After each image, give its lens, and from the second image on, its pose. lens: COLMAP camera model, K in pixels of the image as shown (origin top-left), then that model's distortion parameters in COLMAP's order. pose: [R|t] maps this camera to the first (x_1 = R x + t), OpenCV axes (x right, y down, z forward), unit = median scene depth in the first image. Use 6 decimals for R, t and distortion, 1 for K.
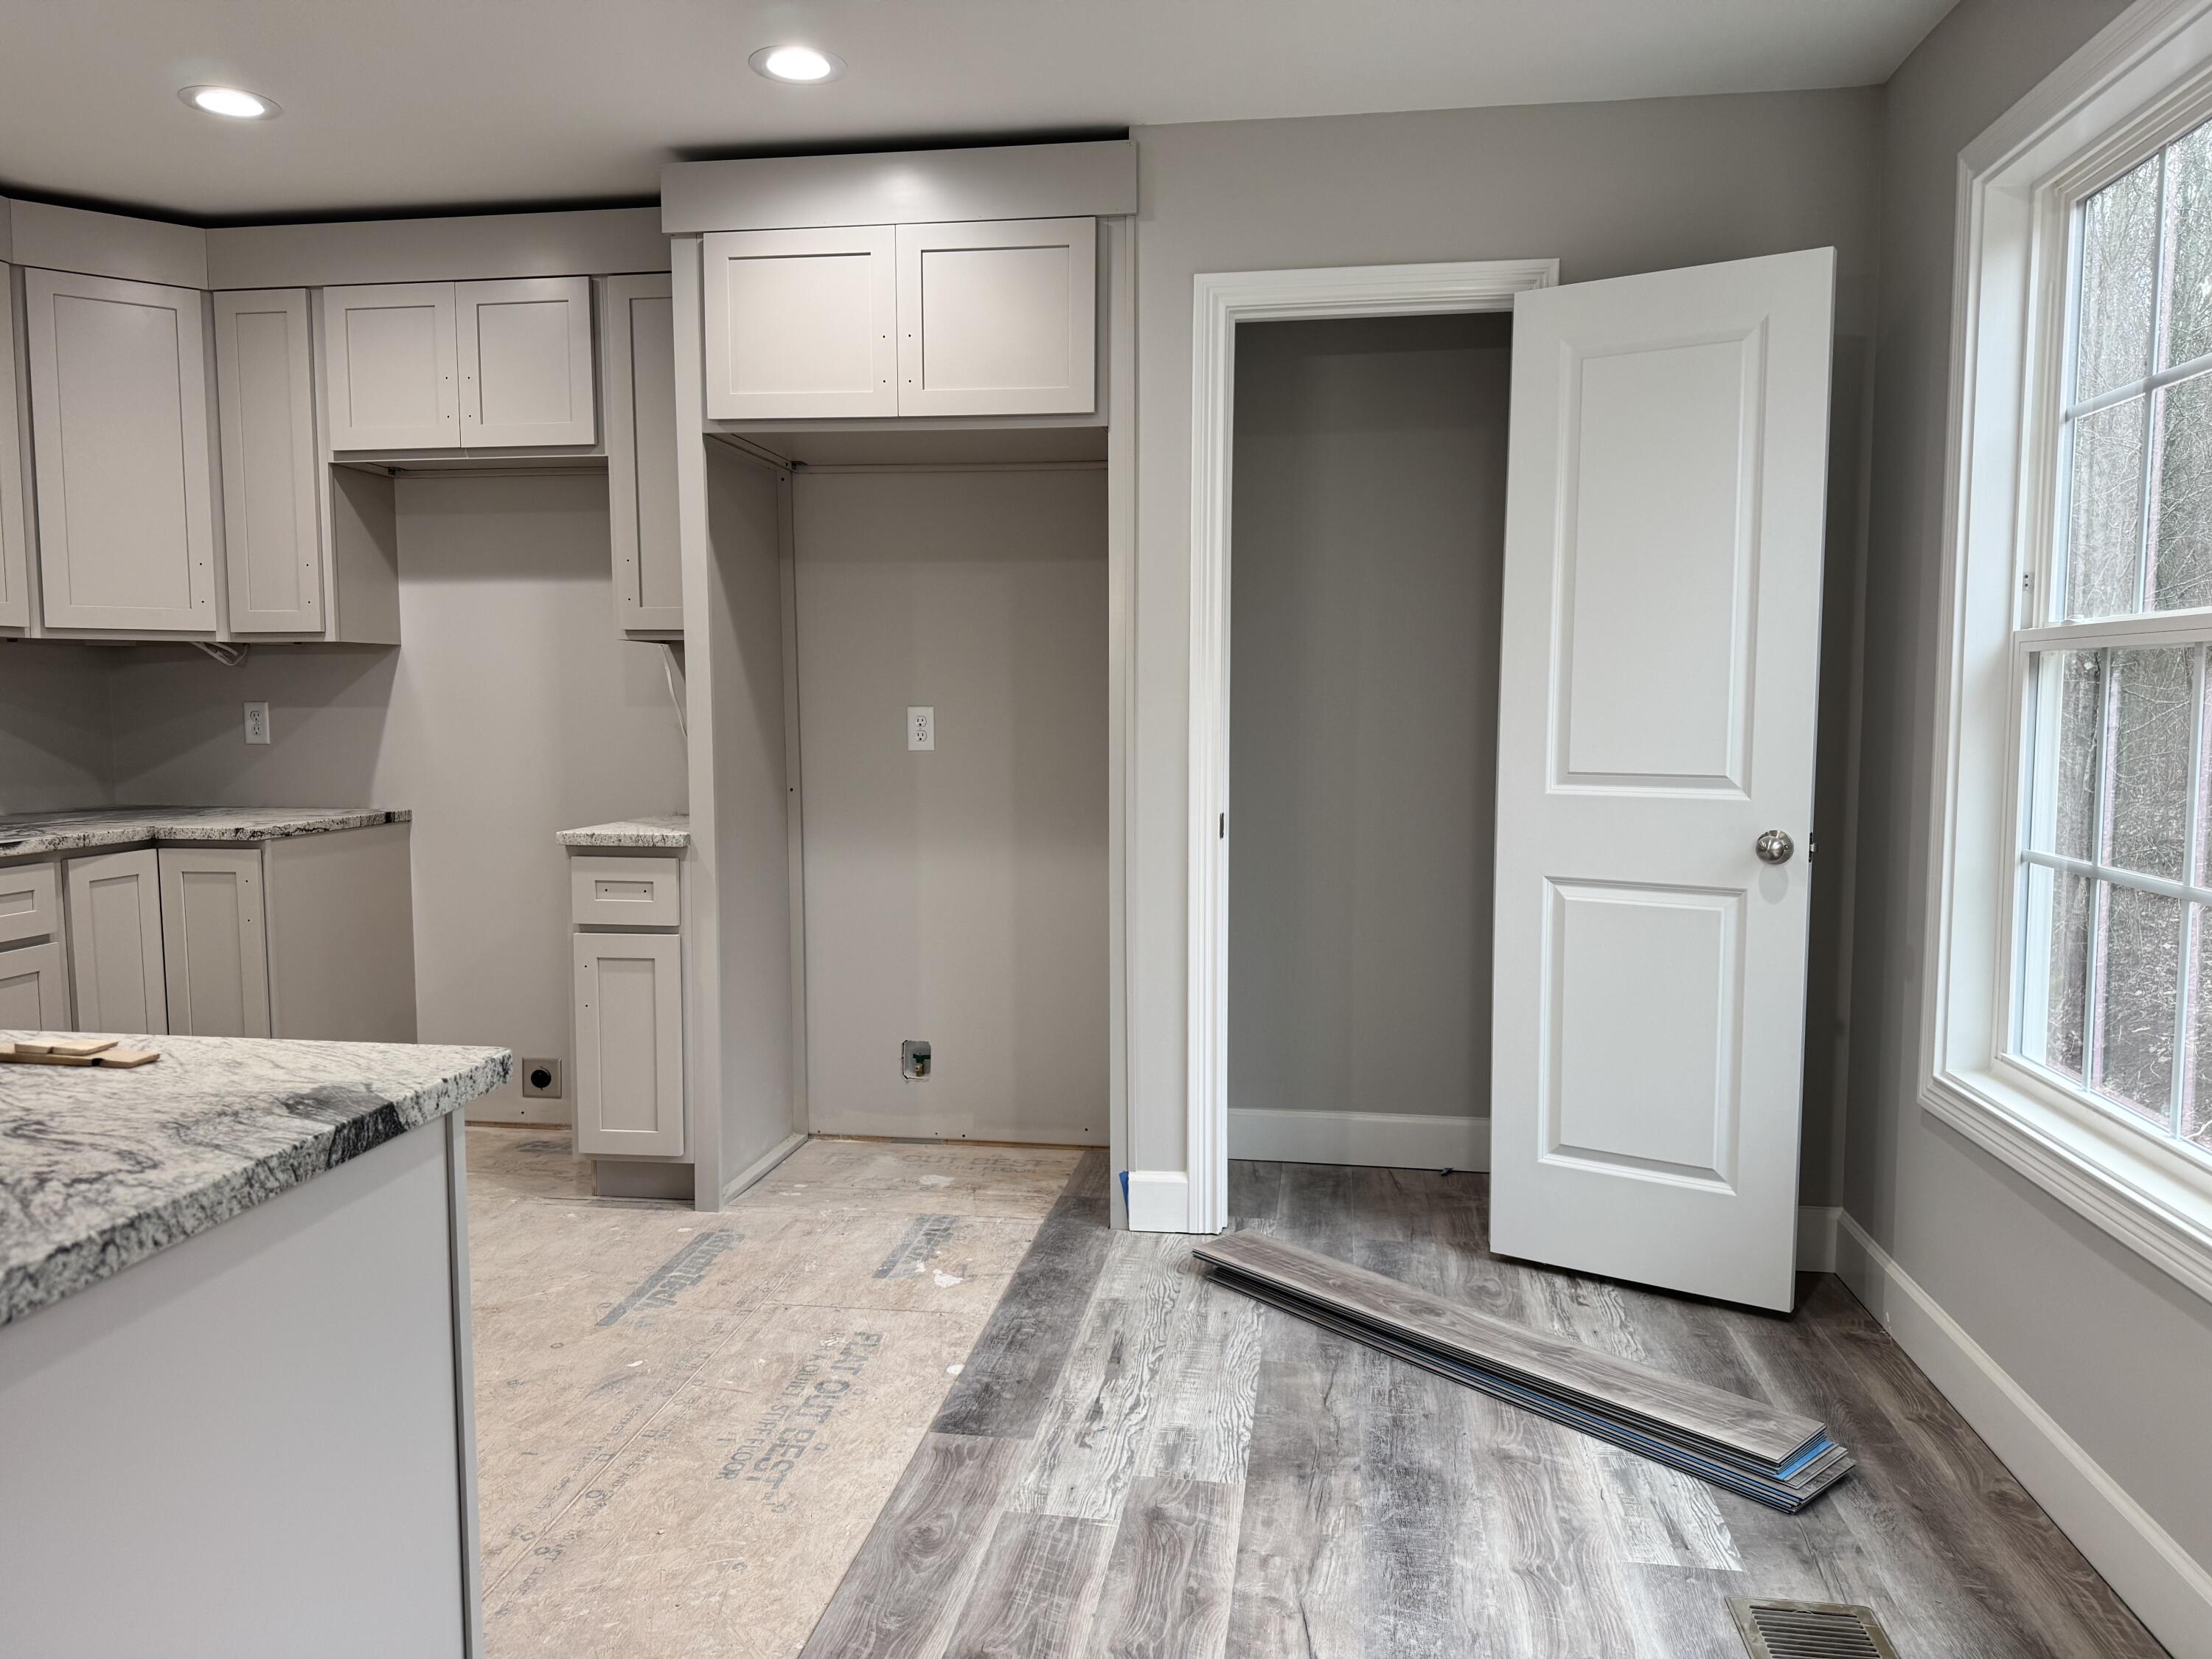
lens RADIAL K [[1564.1, 0, 1098.7], [0, 1564.1, 835.0], [0, 0, 1]] dist [0.093352, -0.104854]
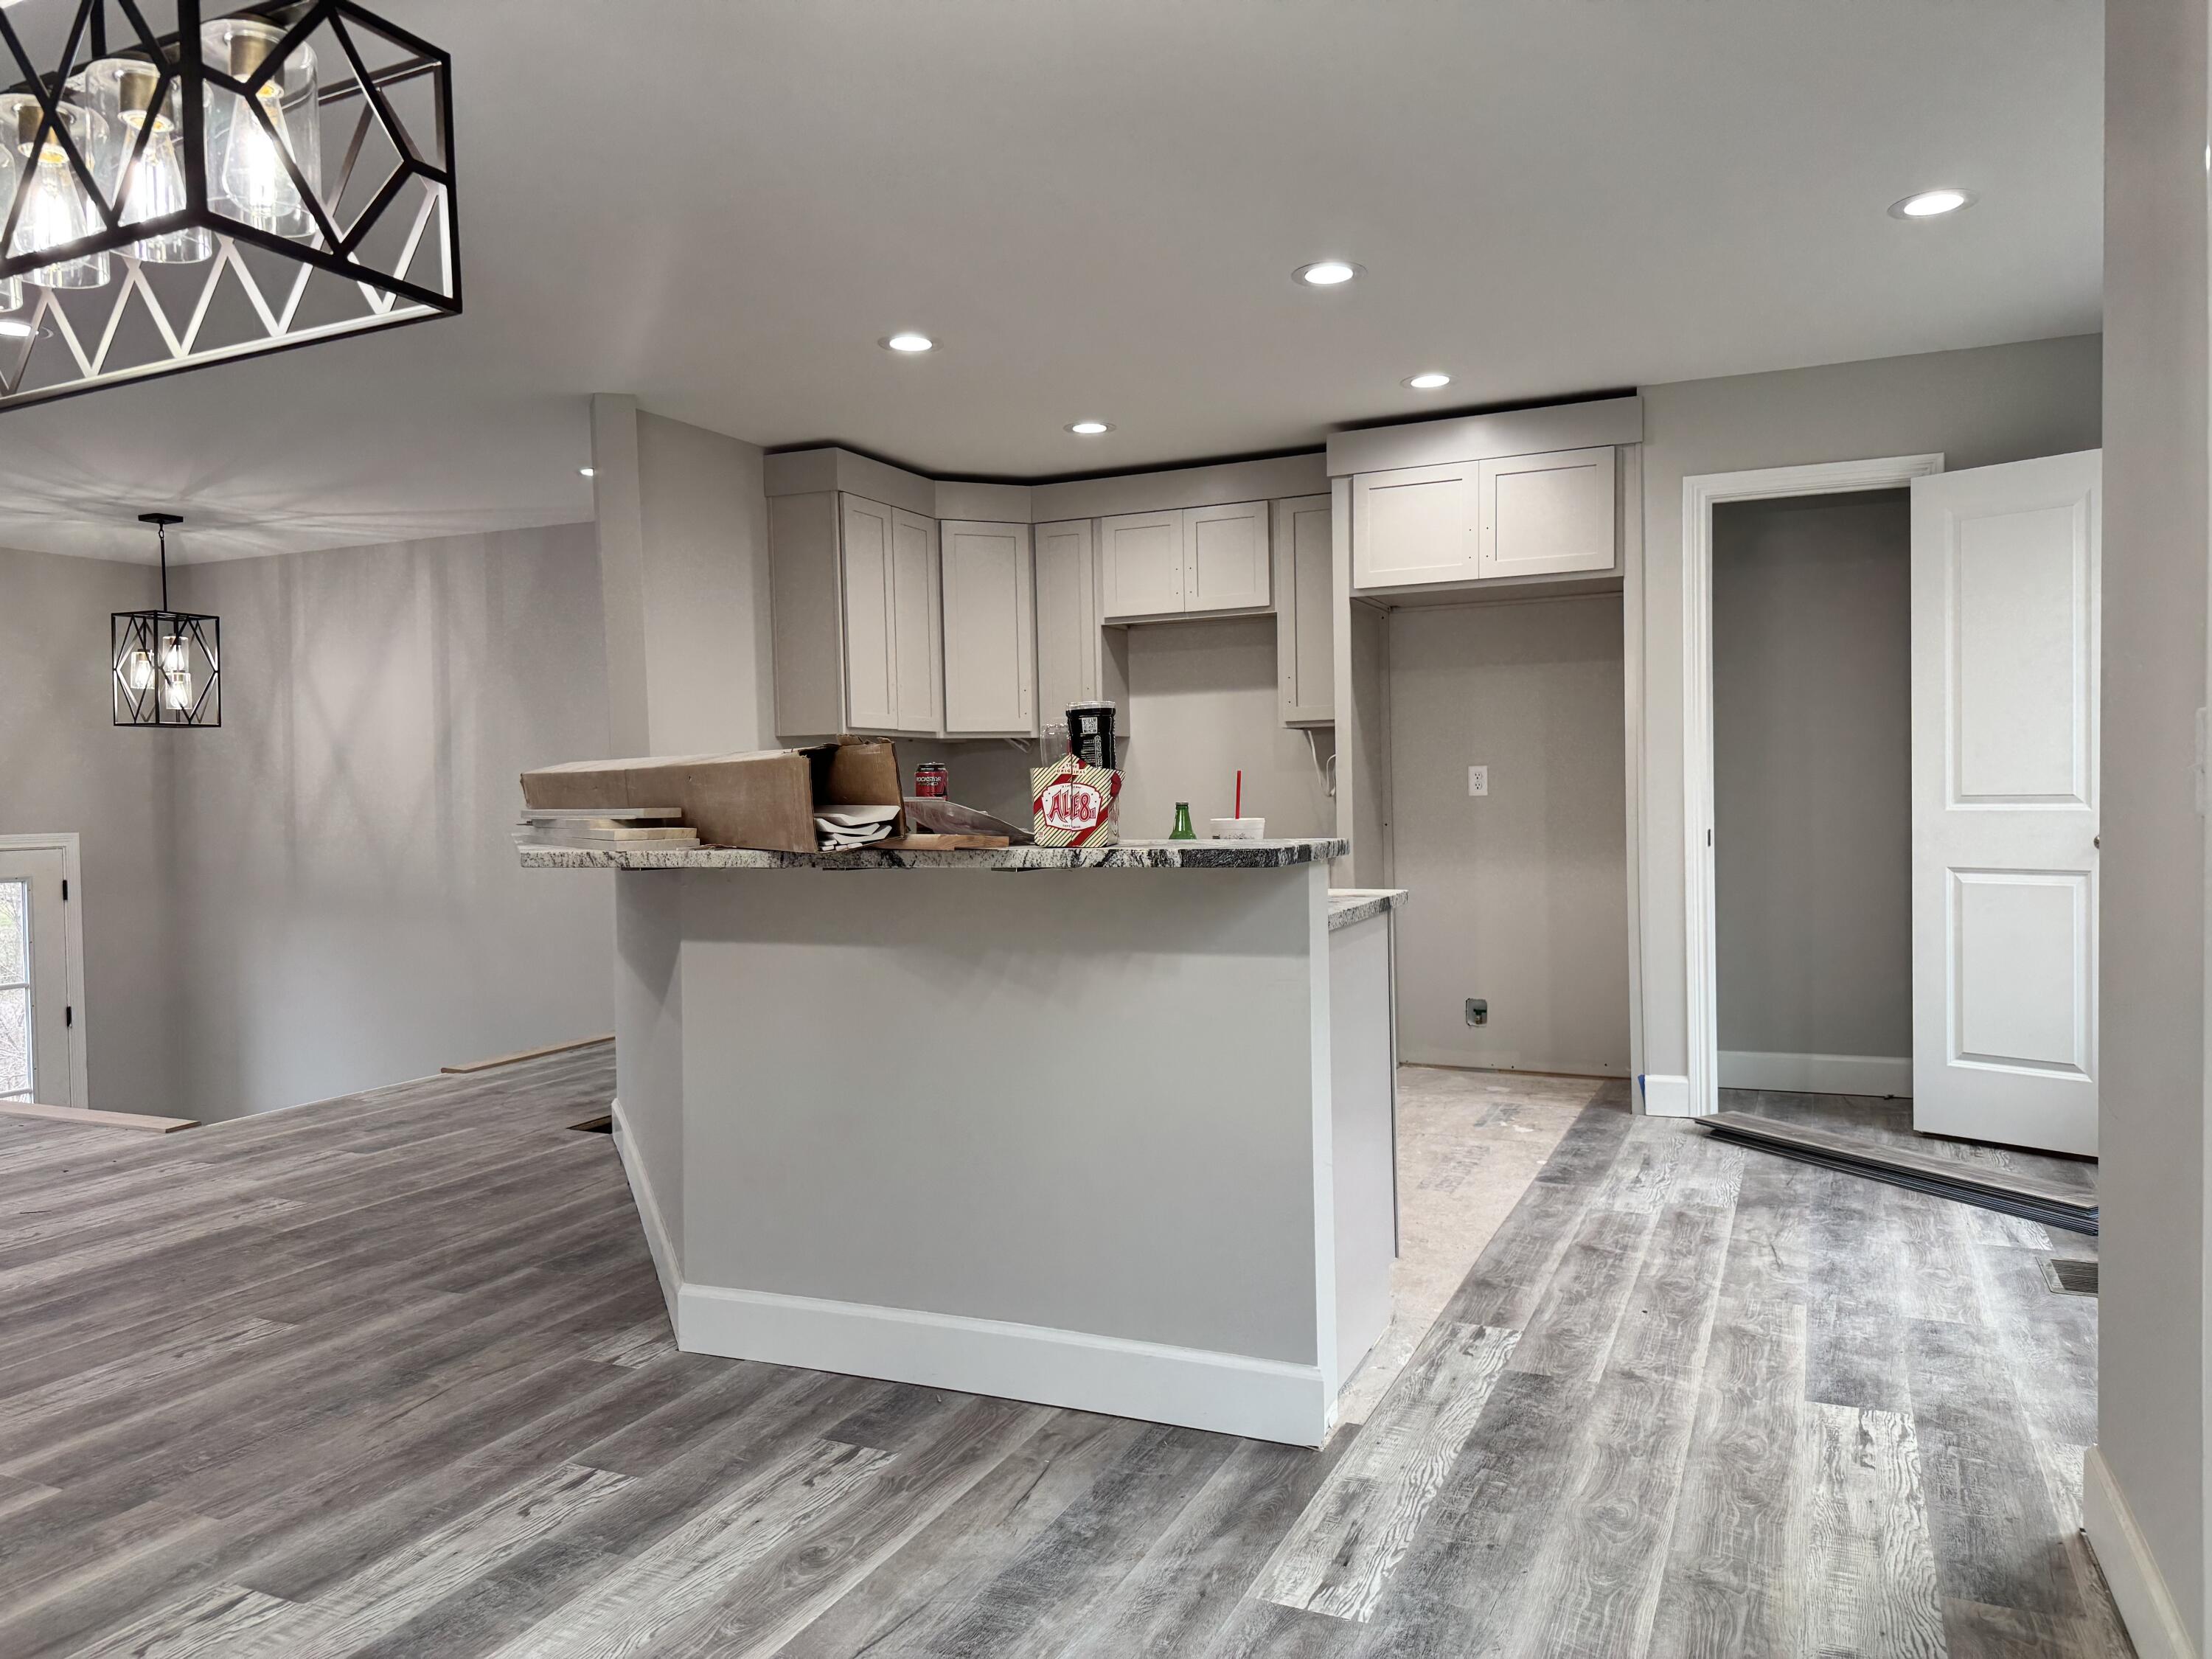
lens RADIAL K [[1564.1, 0, 1098.7], [0, 1564.1, 835.0], [0, 0, 1]] dist [0.093352, -0.104854]
pose [[0.961838, -0.012274, -0.273343, -0.079965], [-0.000423, 0.998925, -0.046346, 0.072359], [0.273619, 0.044693, 0.960799, -0.714381]]
